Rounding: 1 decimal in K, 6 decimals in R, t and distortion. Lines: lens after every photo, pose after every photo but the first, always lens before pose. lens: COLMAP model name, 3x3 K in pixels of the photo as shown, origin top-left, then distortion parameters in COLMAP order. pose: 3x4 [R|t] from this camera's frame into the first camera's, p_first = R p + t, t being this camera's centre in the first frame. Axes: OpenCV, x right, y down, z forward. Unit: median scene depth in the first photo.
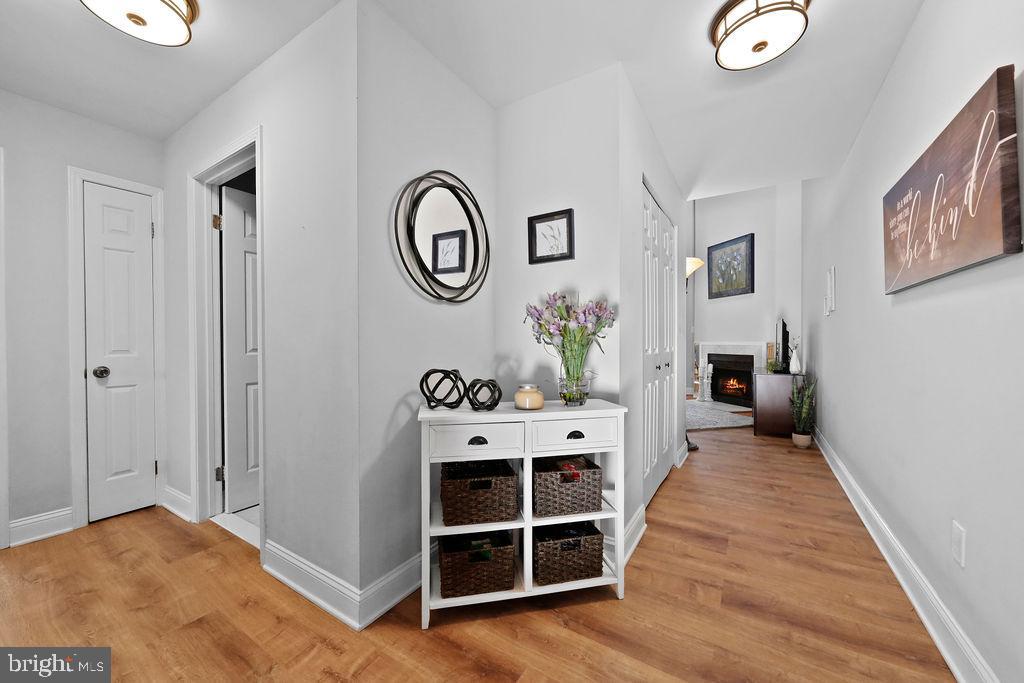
lens RADIAL K [[380.5, 0, 512.0], [0, 380.5, 341.5], [0, 0, 1]] dist [0.000219, -0.000005]
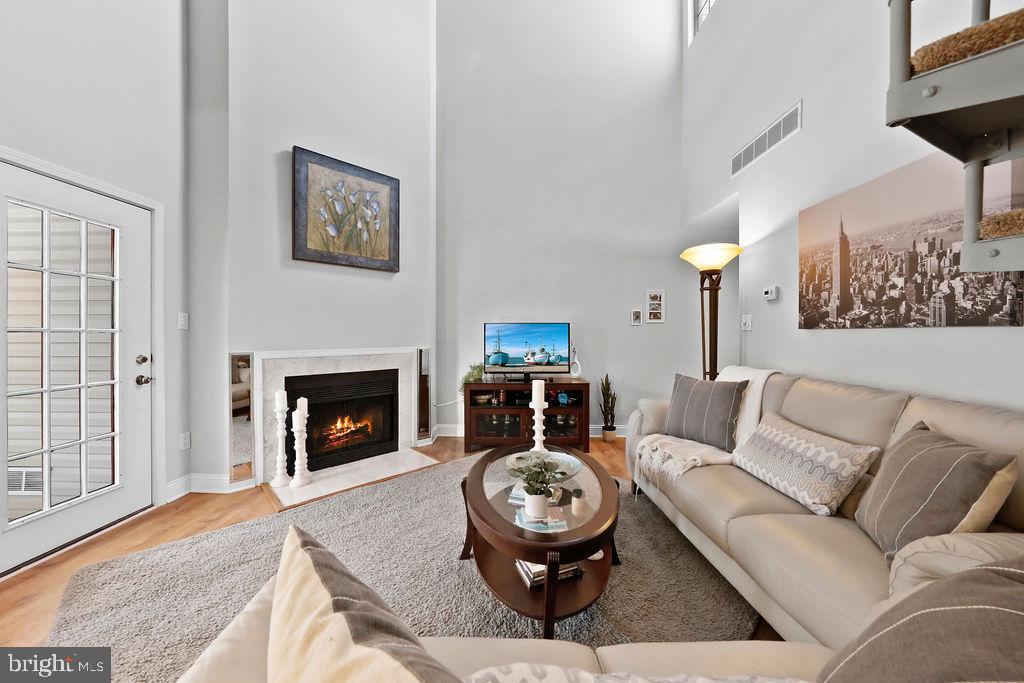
lens RADIAL K [[367.4, 0, 513.3], [0, 367.4, 344.7], [0, 0, 1]] dist [-0.002104, -0.000114]
pose [[-0.520690, -0.000809, 0.853745, 0.001552], [0.008148, 0.999949, 0.005917, -0.008529], [-0.853707, 0.010037, -0.520657, 1.068274]]
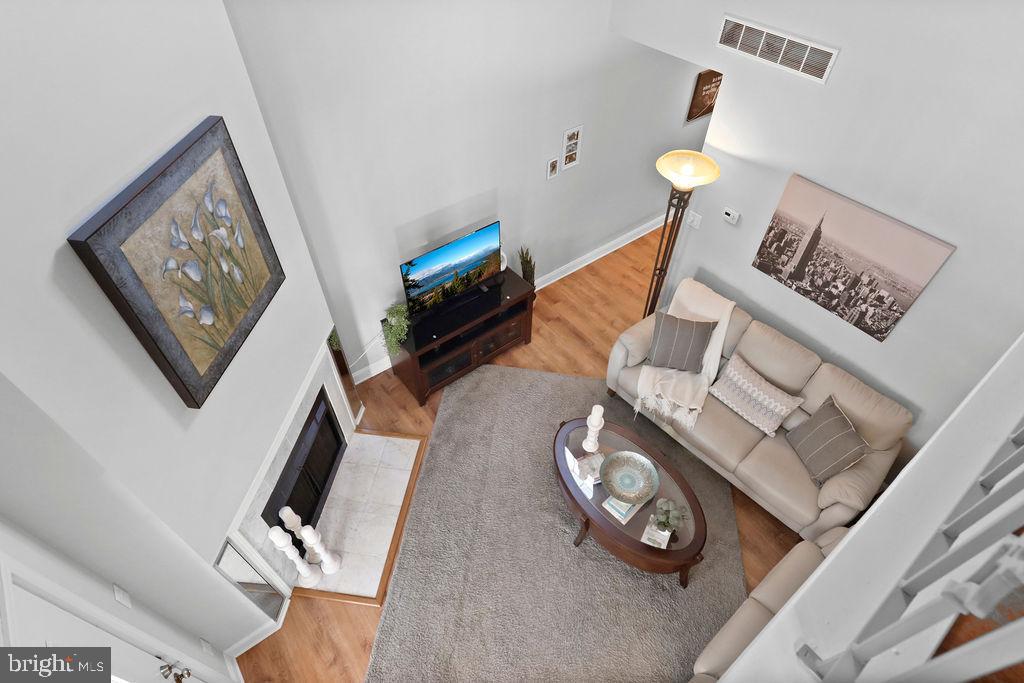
lens RADIAL K [[537.1, 0, 510.8], [0, 537.1, 347.5], [0, 0, 1]] dist [0.001393, 0.000519]
pose [[-0.940355, -0.247898, 0.232980, 0.264182], [0.005196, 0.674296, 0.738443, -0.427641], [-0.340156, 0.695609, -0.632789, 1.198667]]
